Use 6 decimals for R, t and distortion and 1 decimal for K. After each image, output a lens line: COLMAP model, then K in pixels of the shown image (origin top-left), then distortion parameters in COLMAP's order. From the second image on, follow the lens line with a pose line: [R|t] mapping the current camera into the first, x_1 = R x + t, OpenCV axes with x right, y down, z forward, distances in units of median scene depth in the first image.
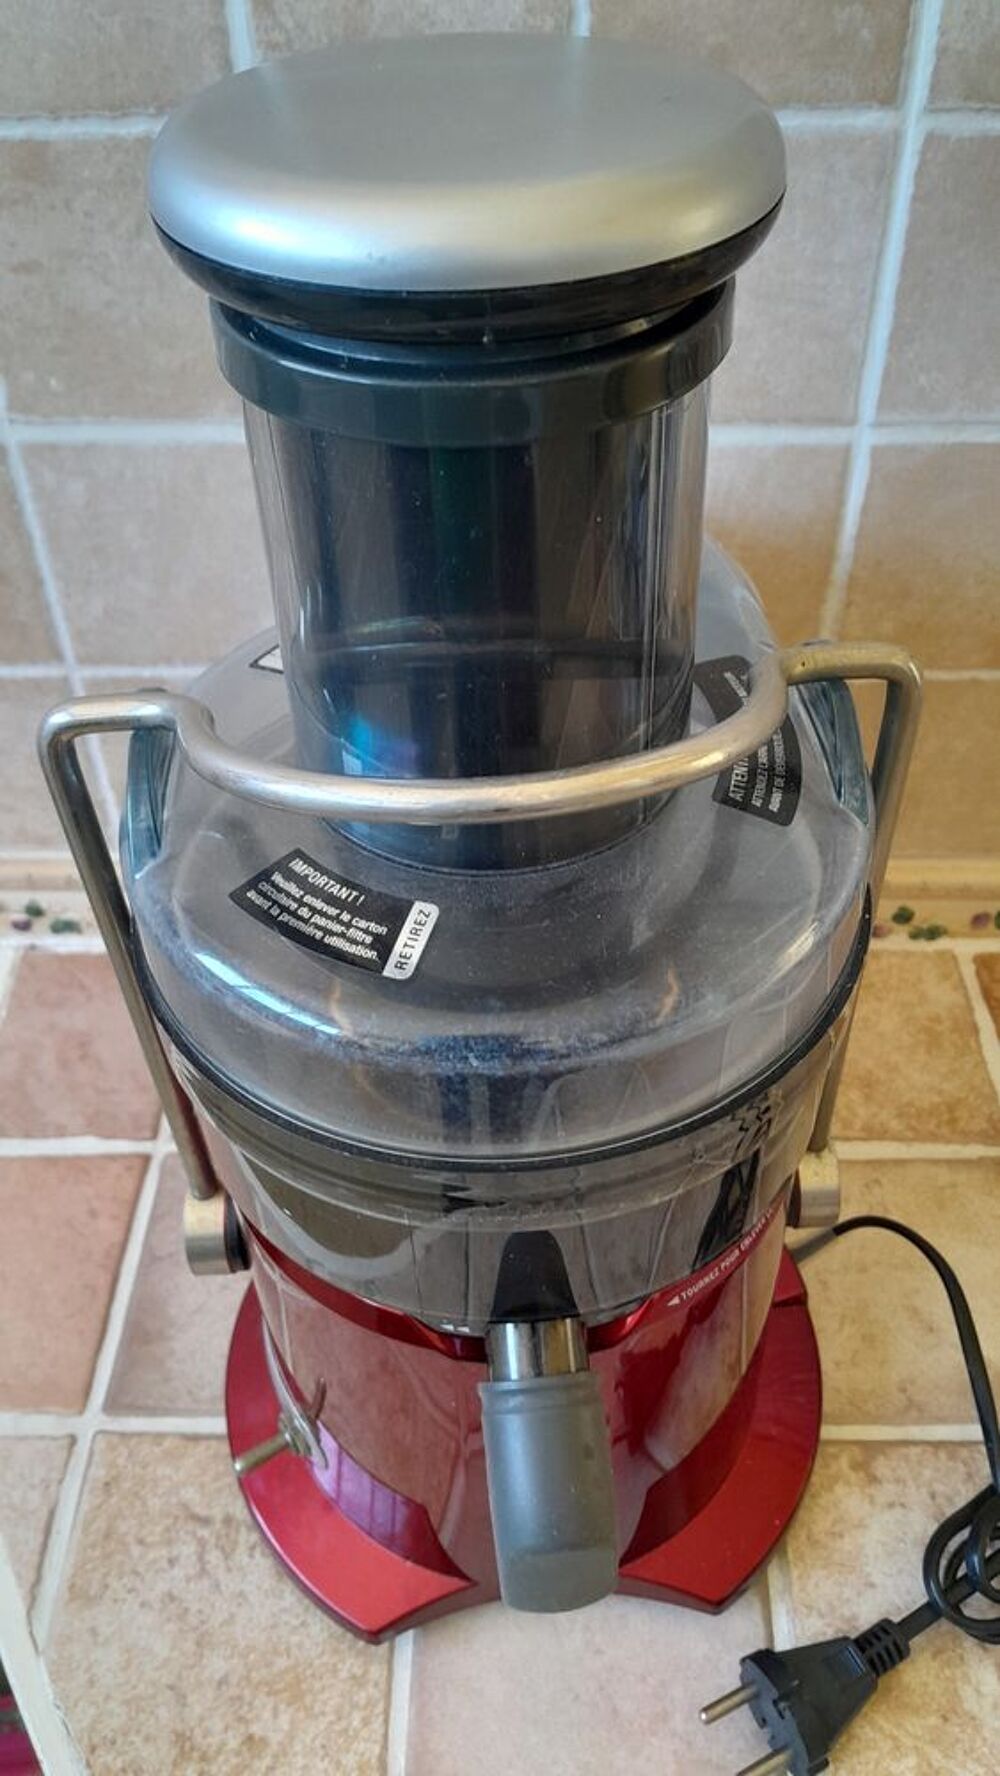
lens RADIAL K [[1420.5, 0, 507.2], [0, 1420.5, 899.8], [0, 0, 1]] dist [-0.000023, -0.036740]
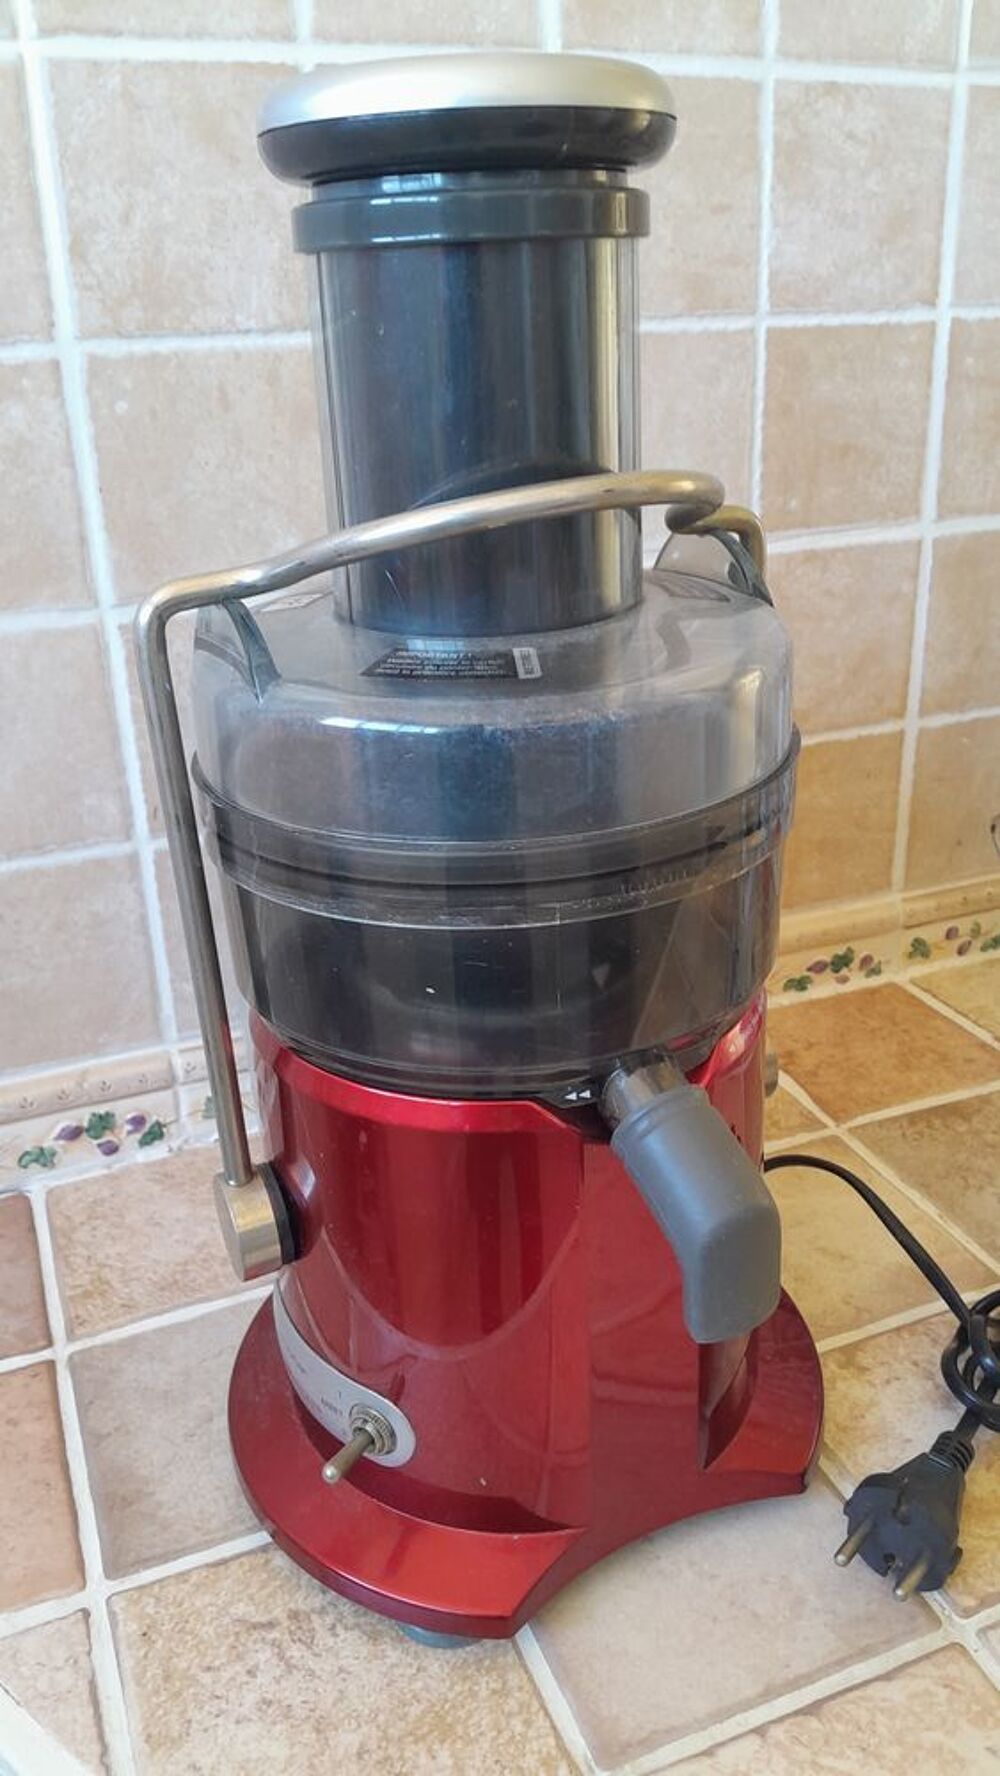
lens RADIAL K [[1410.5, 0, 503.1], [0, 1410.5, 900.5], [0, 0, 1]] dist [-0.010617, 0.003323]
pose [[0.918360, -0.171354, 0.356726, -0.334676], [0.286302, 0.909979, -0.299949, 0.347289], [-0.273215, 0.377593, 0.884747, -0.009535]]
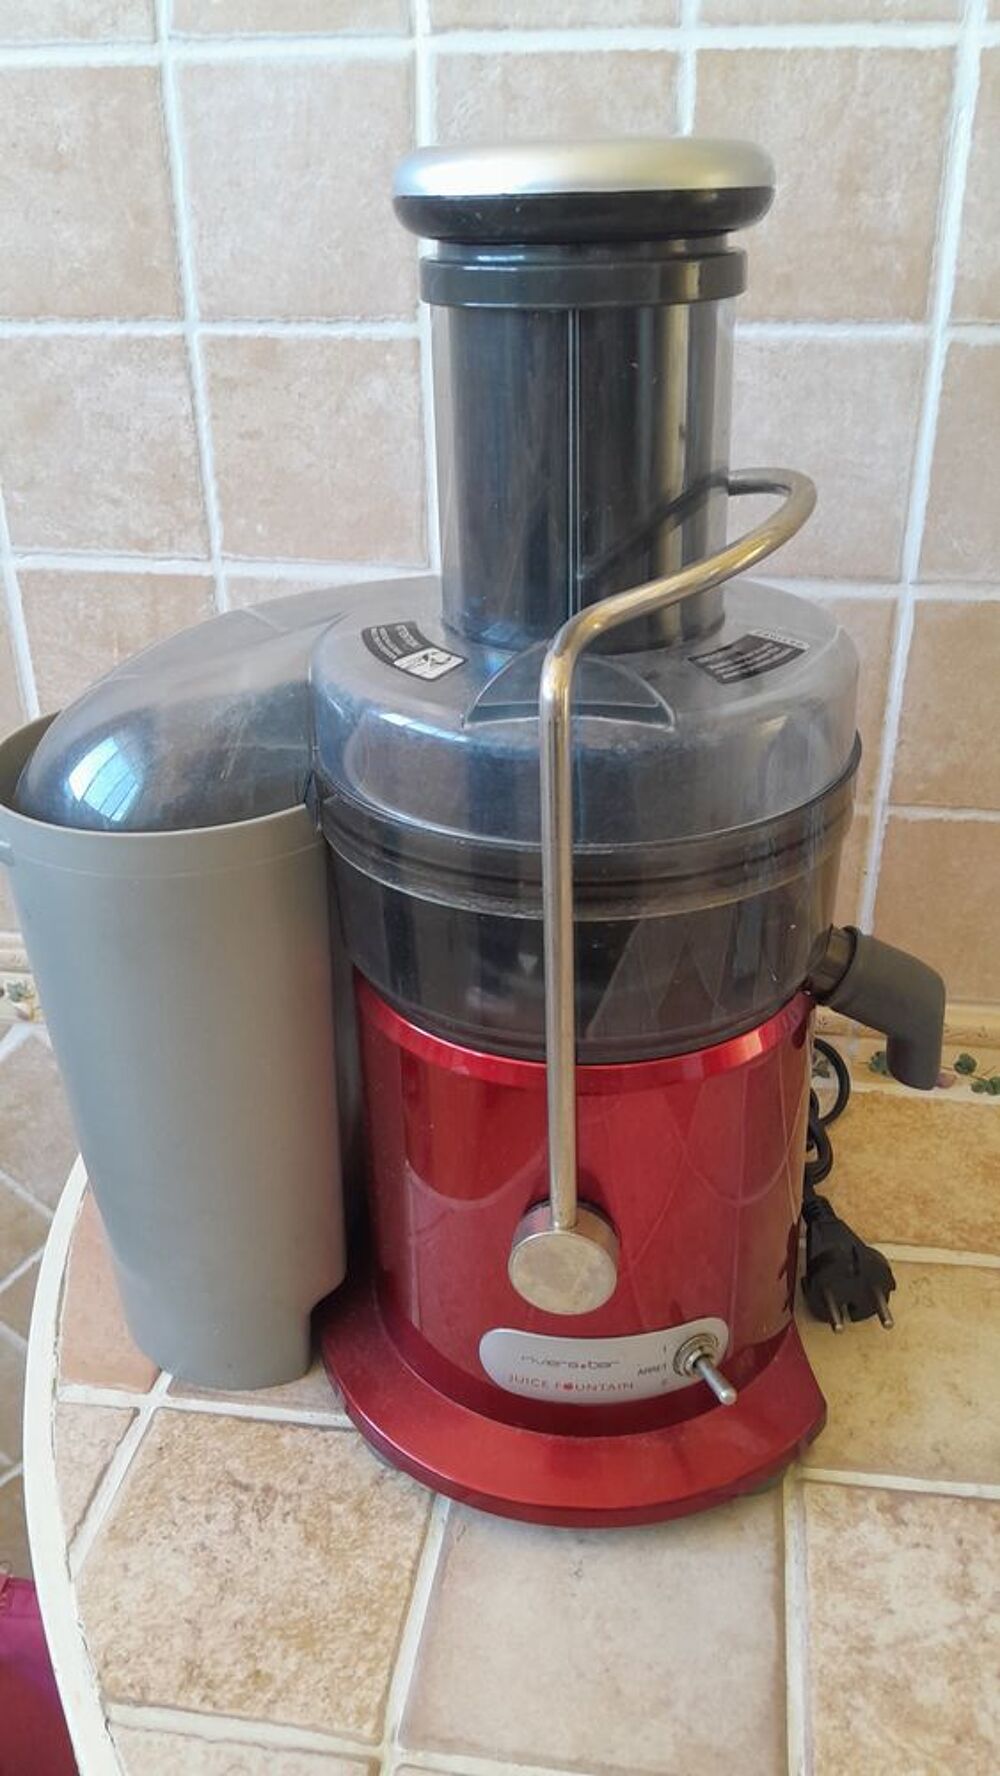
lens RADIAL K [[1409.9, 0, 506.3], [0, 1409.9, 897.9], [0, 0, 1]] dist [0.087908, -0.132927]
pose [[0.991442, 0.063976, -0.113794, 0.073833], [-0.093180, 0.957310, -0.273632, 0.307593], [0.091431, 0.281894, 0.955079, -0.118910]]
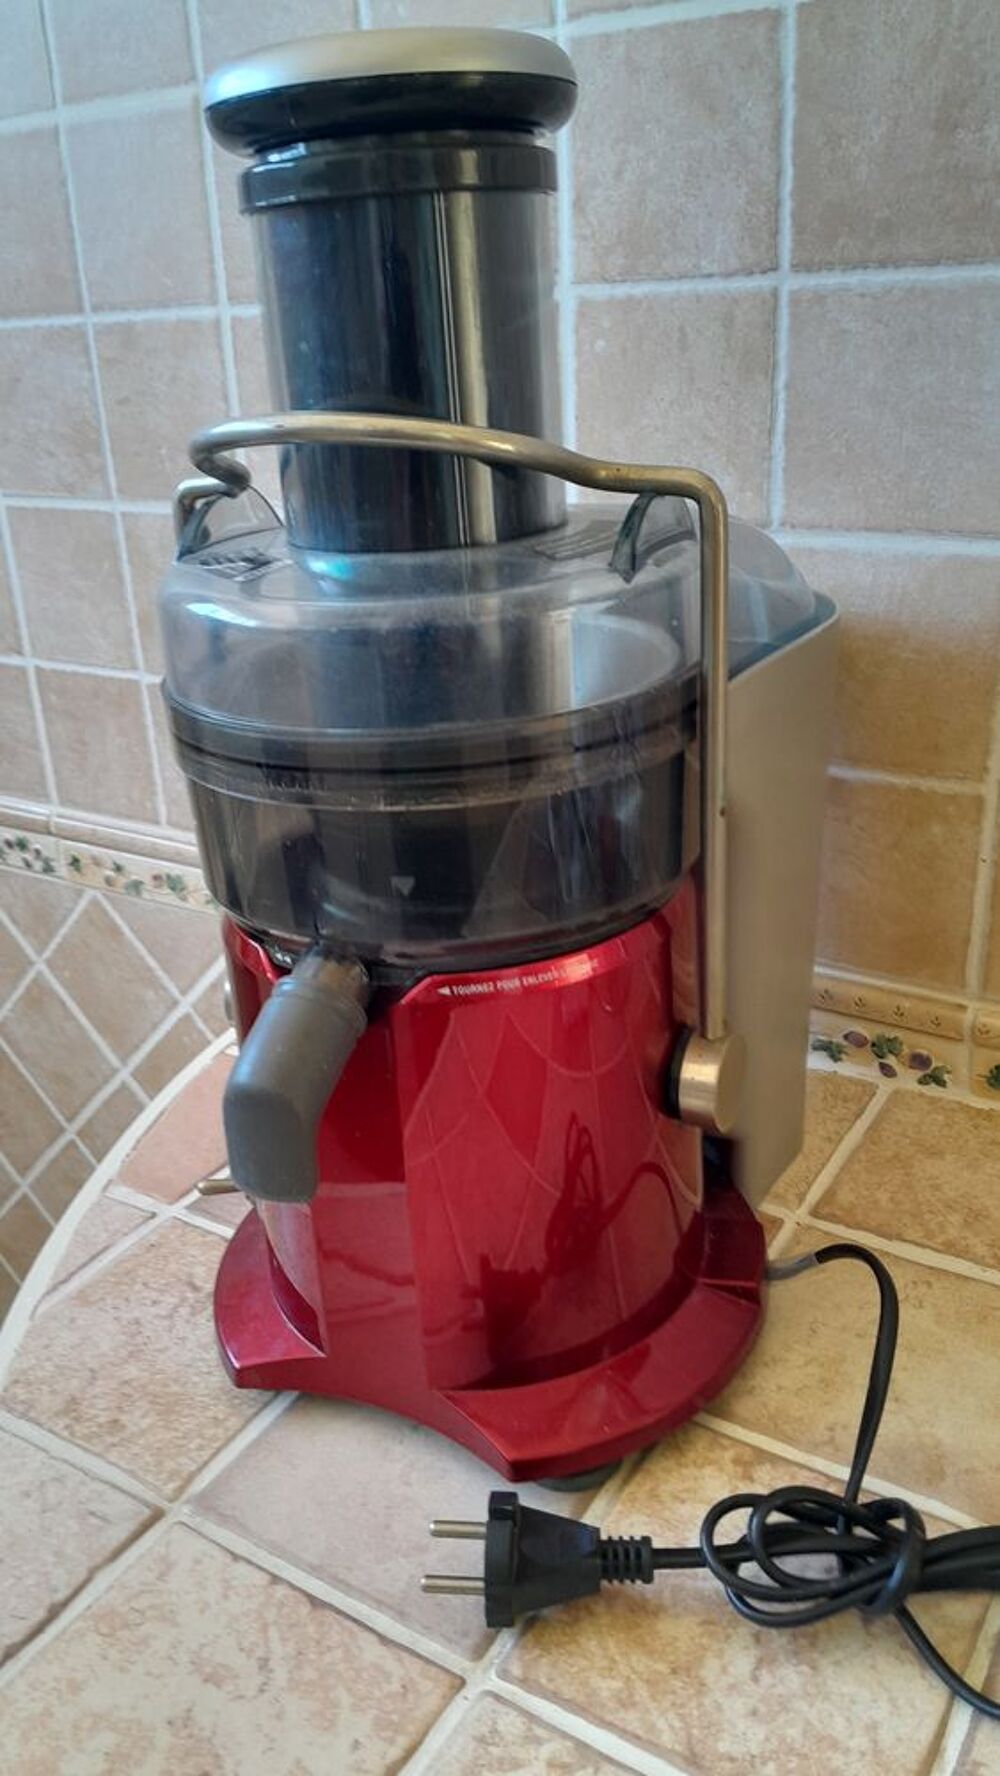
lens RADIAL K [[1421.8, 0, 500.0], [0, 1421.8, 888.0], [0, 0, 1]] dist [0.009711, 0.000352]
pose [[0.853434, 0.175505, -0.490764, 0.546389], [-0.333347, 0.907635, -0.255103, 0.372180], [0.400663, 0.381308, 0.833111, -0.003228]]
